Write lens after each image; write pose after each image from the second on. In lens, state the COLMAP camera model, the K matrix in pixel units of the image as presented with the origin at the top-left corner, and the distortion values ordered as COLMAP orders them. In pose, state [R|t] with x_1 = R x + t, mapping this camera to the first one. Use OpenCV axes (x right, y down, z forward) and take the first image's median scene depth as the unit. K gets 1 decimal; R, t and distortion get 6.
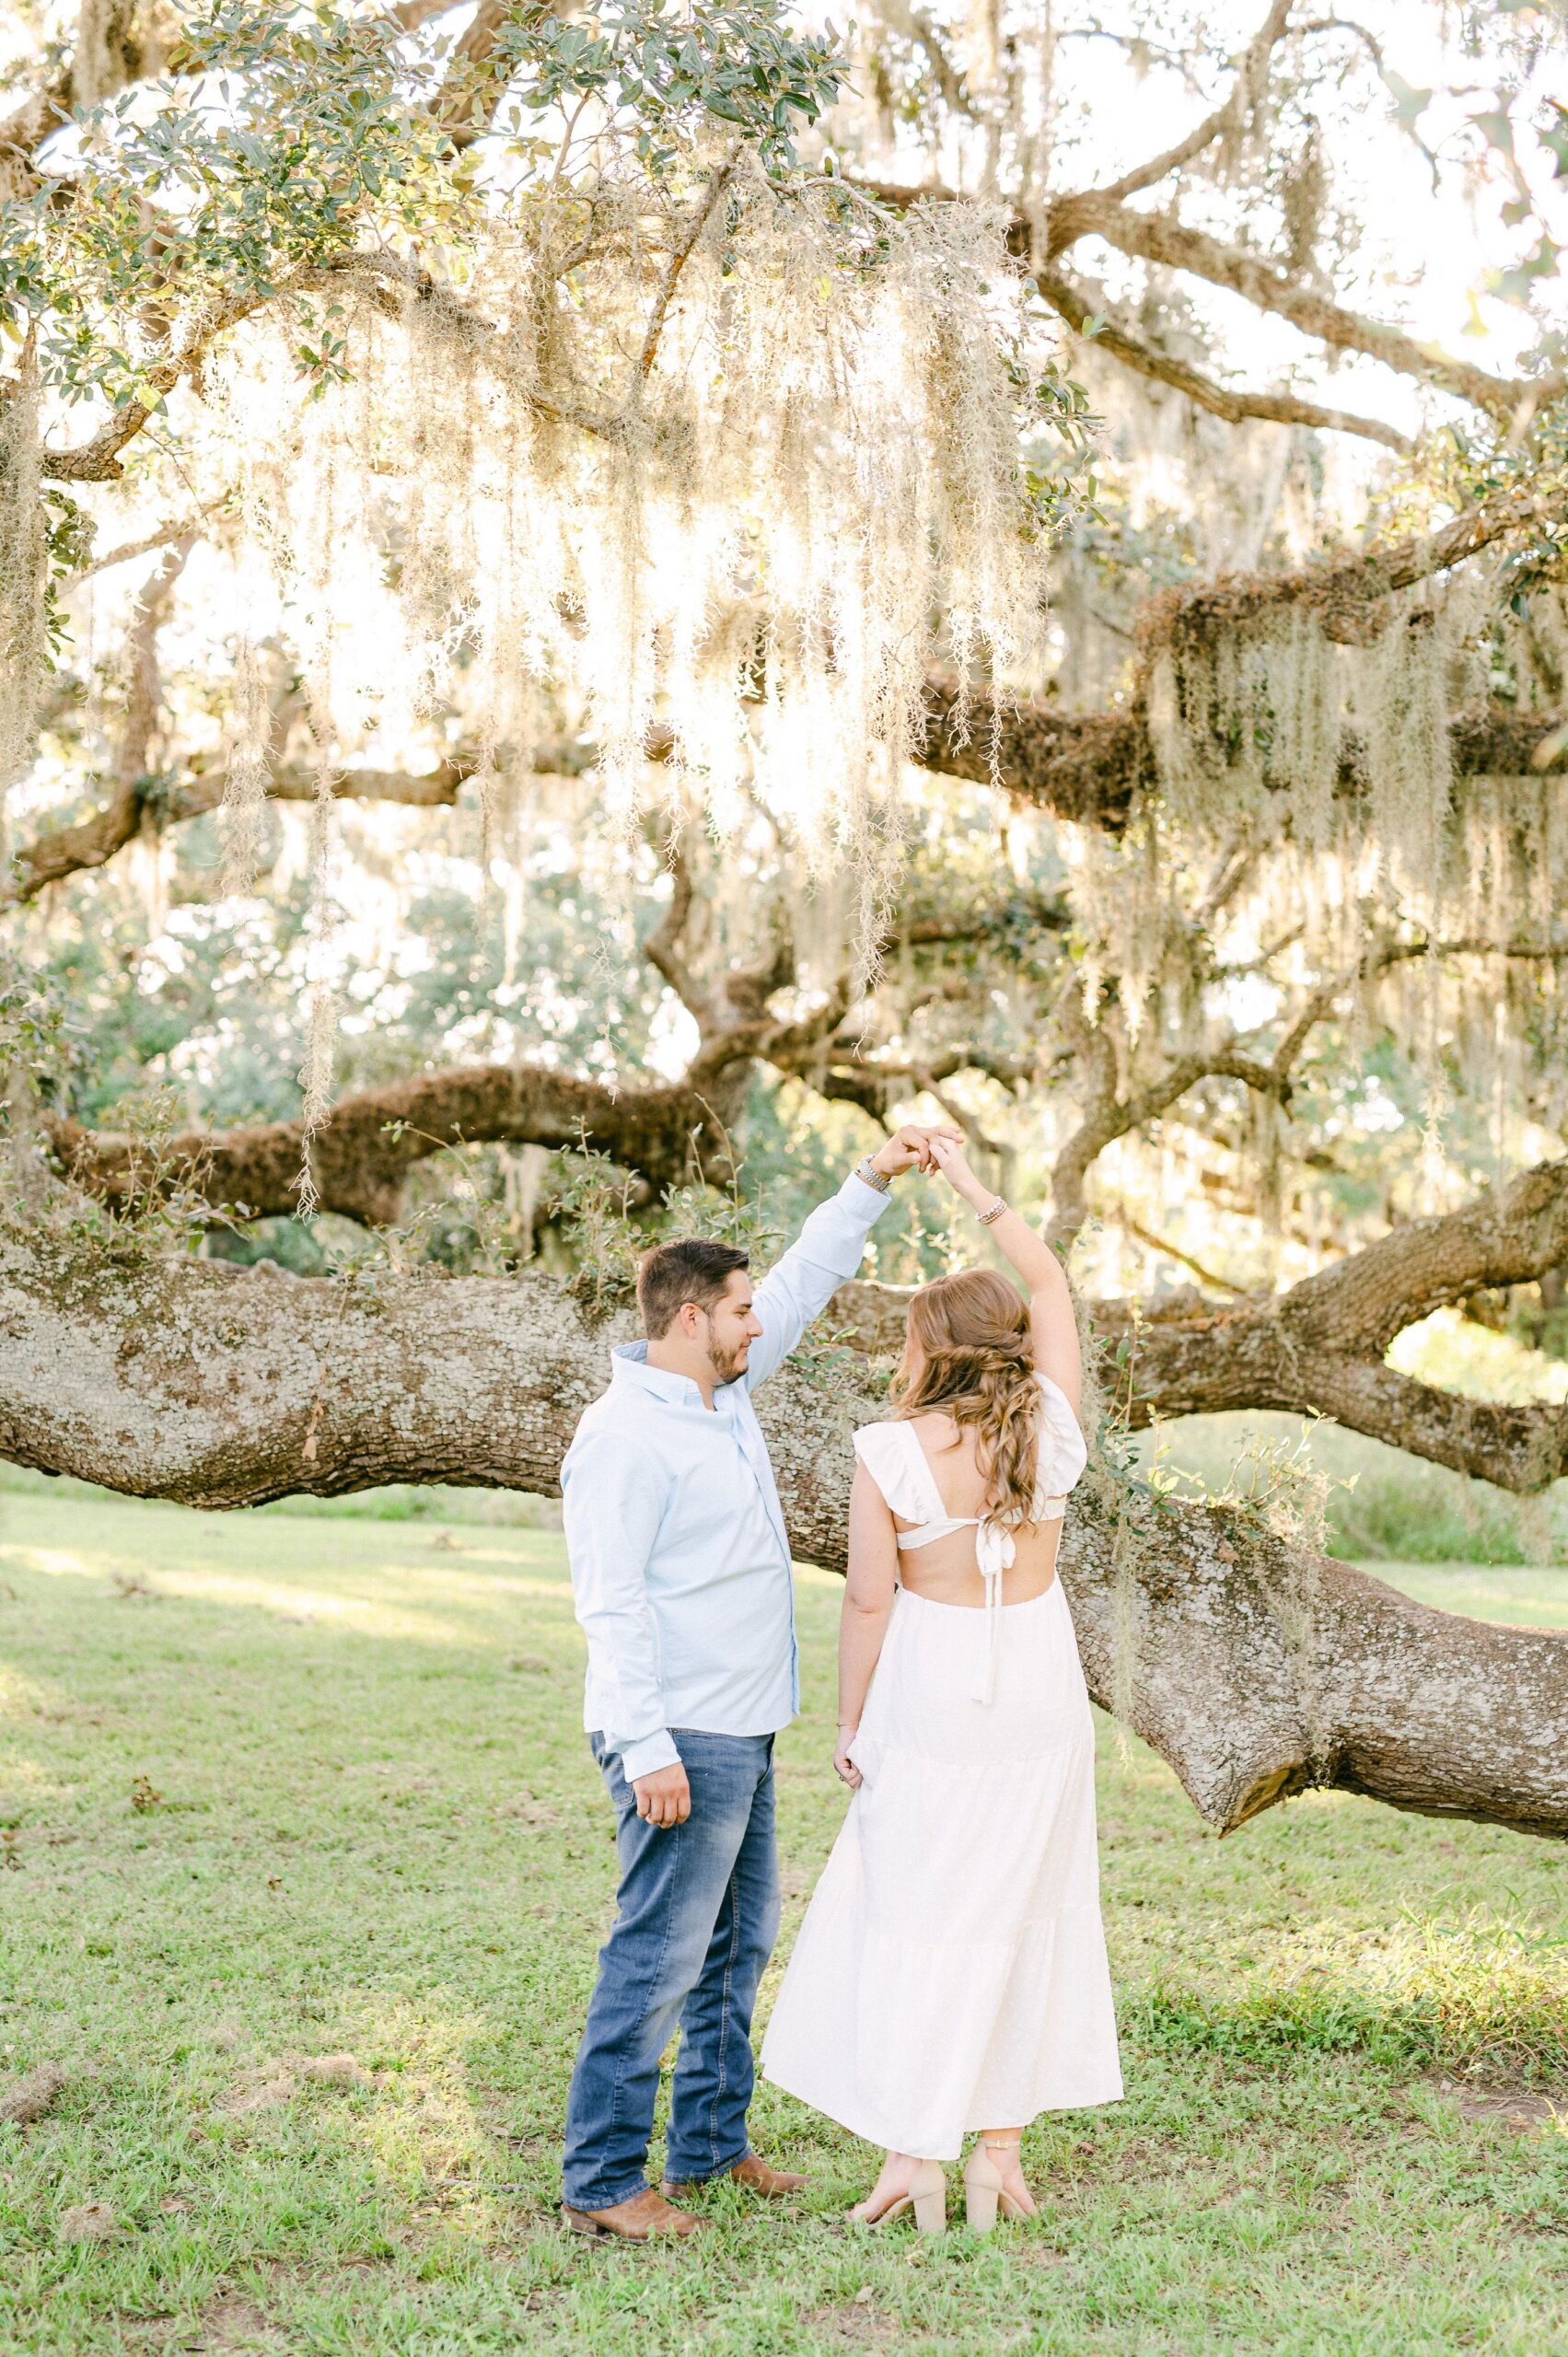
lens RADIAL K [[3384.8, 0, 737.9], [0, 3384.8, 1219.1], [0, 0, 1]] dist [-0.006616, 0.001990]
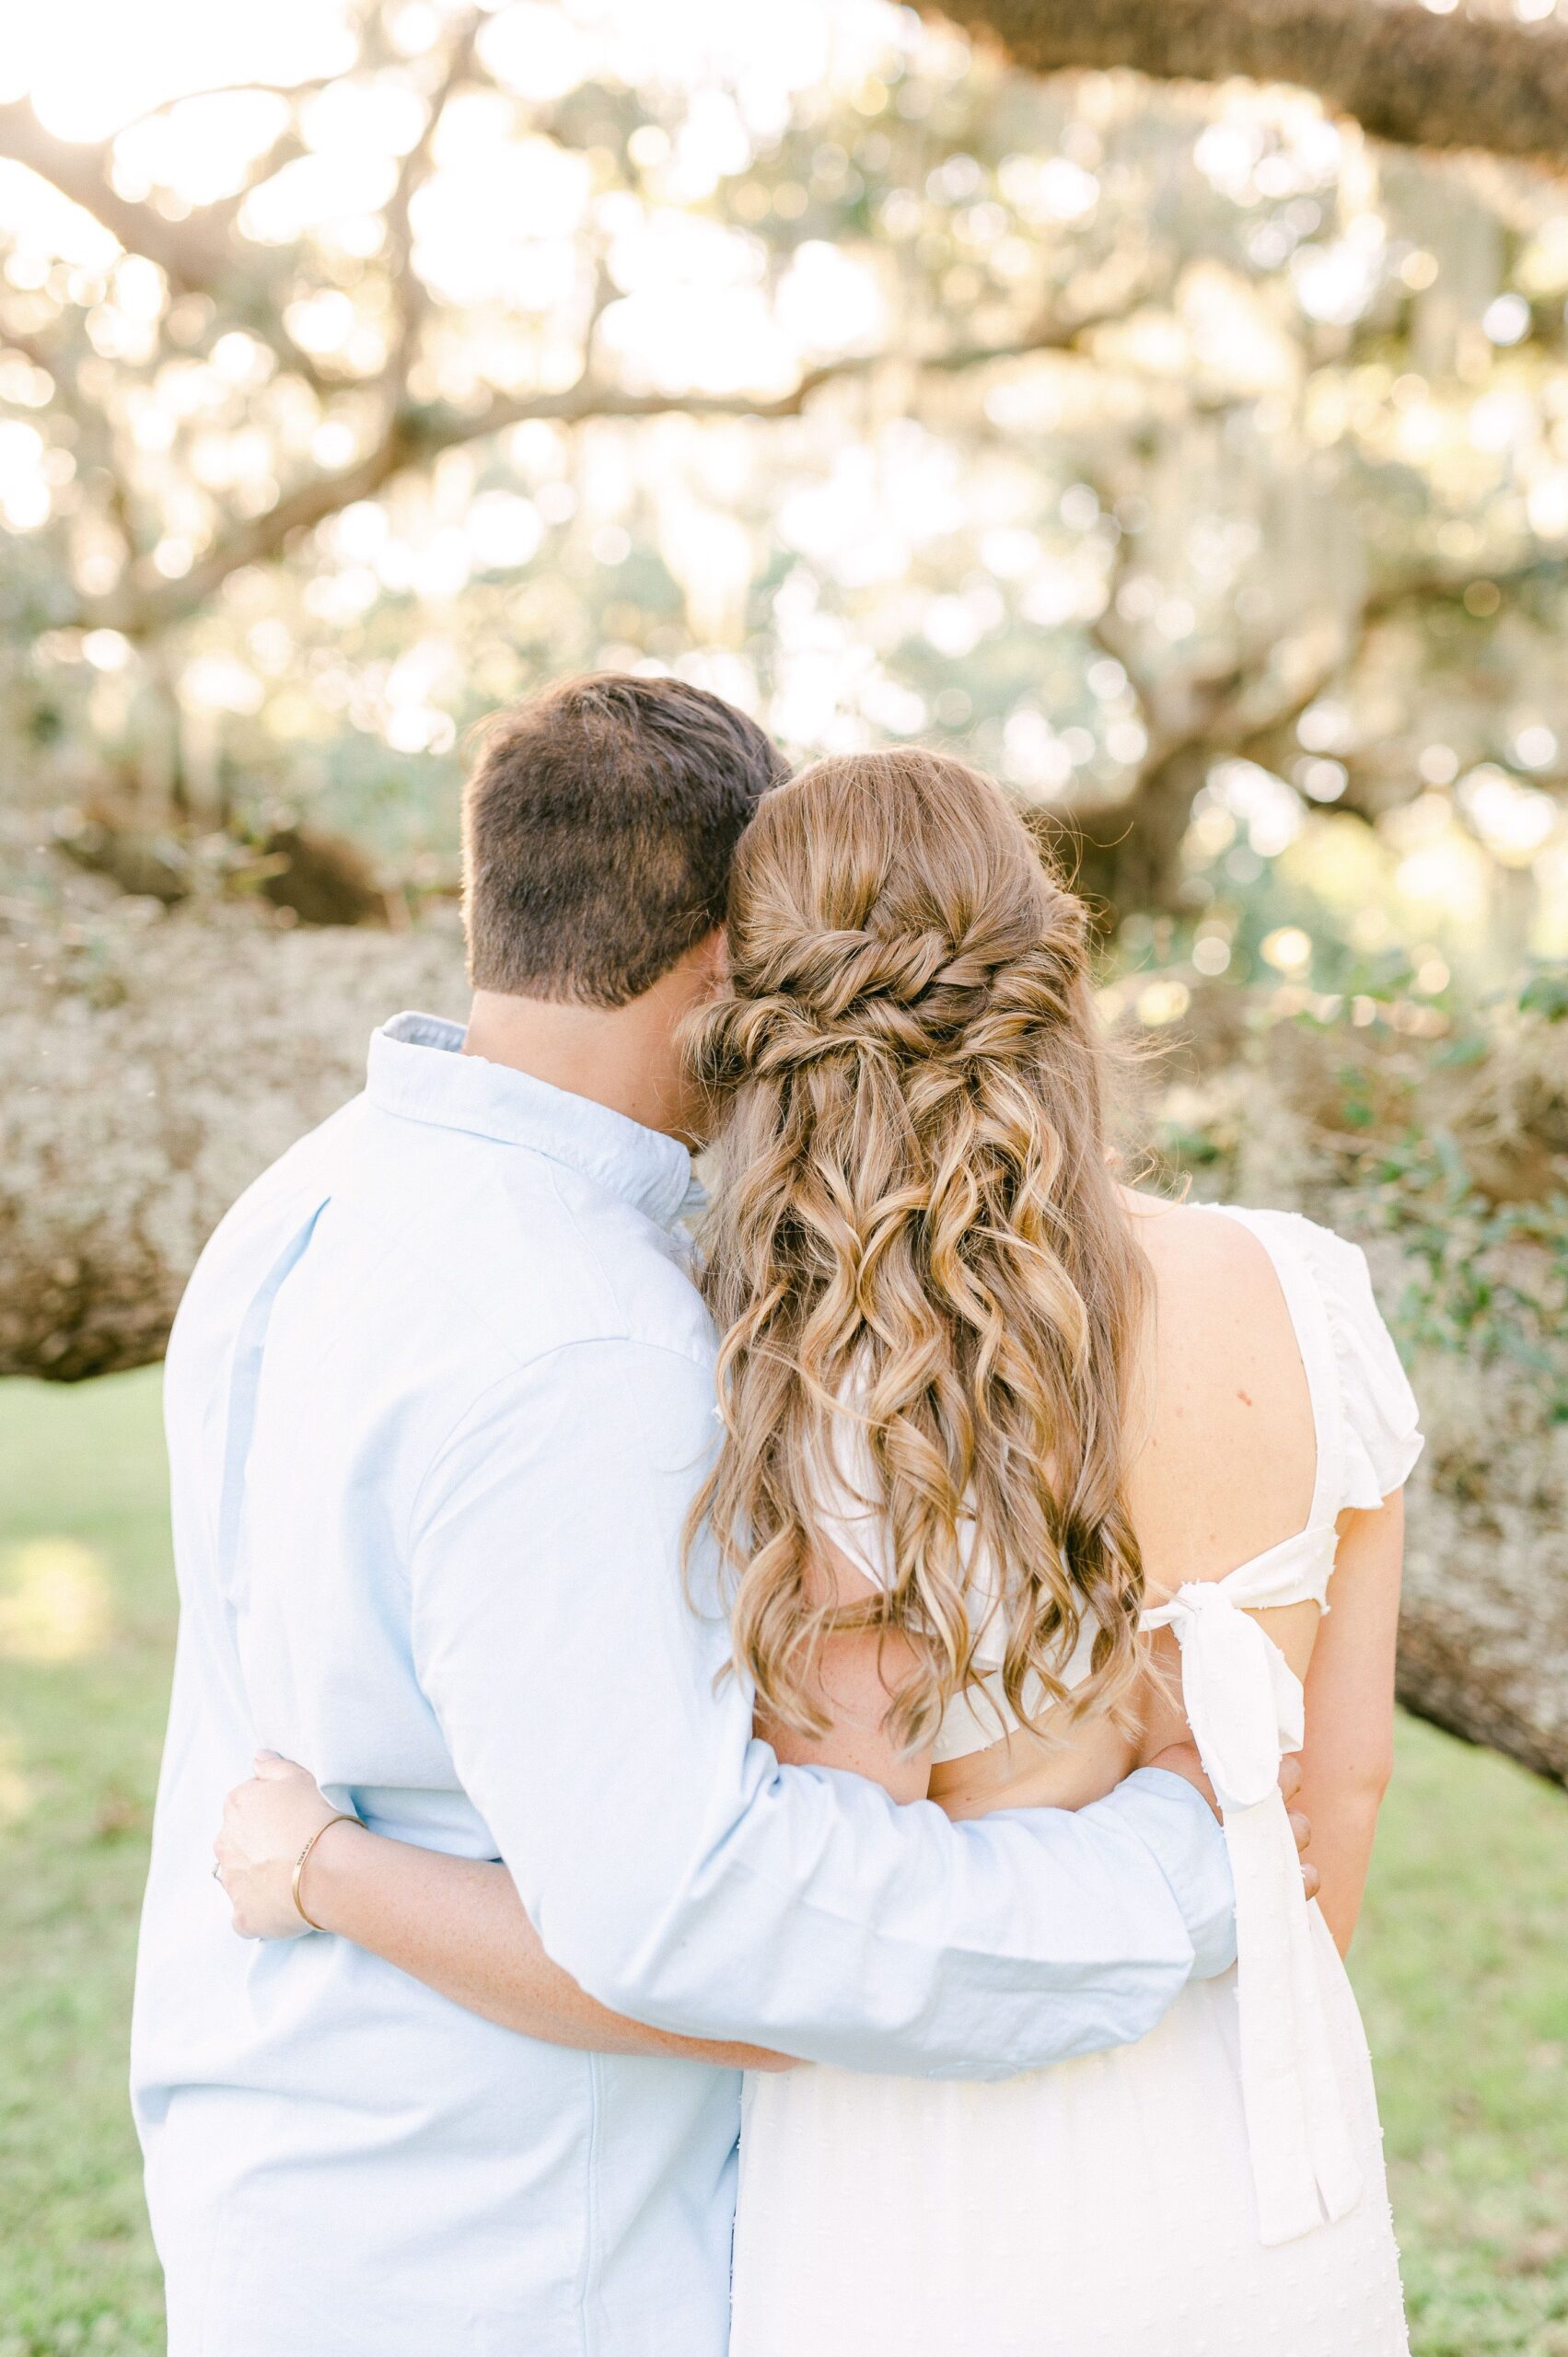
lens RADIAL K [[3421.5, 0, 747.1], [0, 3421.5, 1085.9], [0, 0, 1]] dist [-0.010626, 0.050487]
pose [[0.988604, -0.003461, -0.150501, 0.052663], [0.007169, 0.999684, 0.024105, 0.028042], [0.150370, -0.024910, 0.988316, 0.541344]]
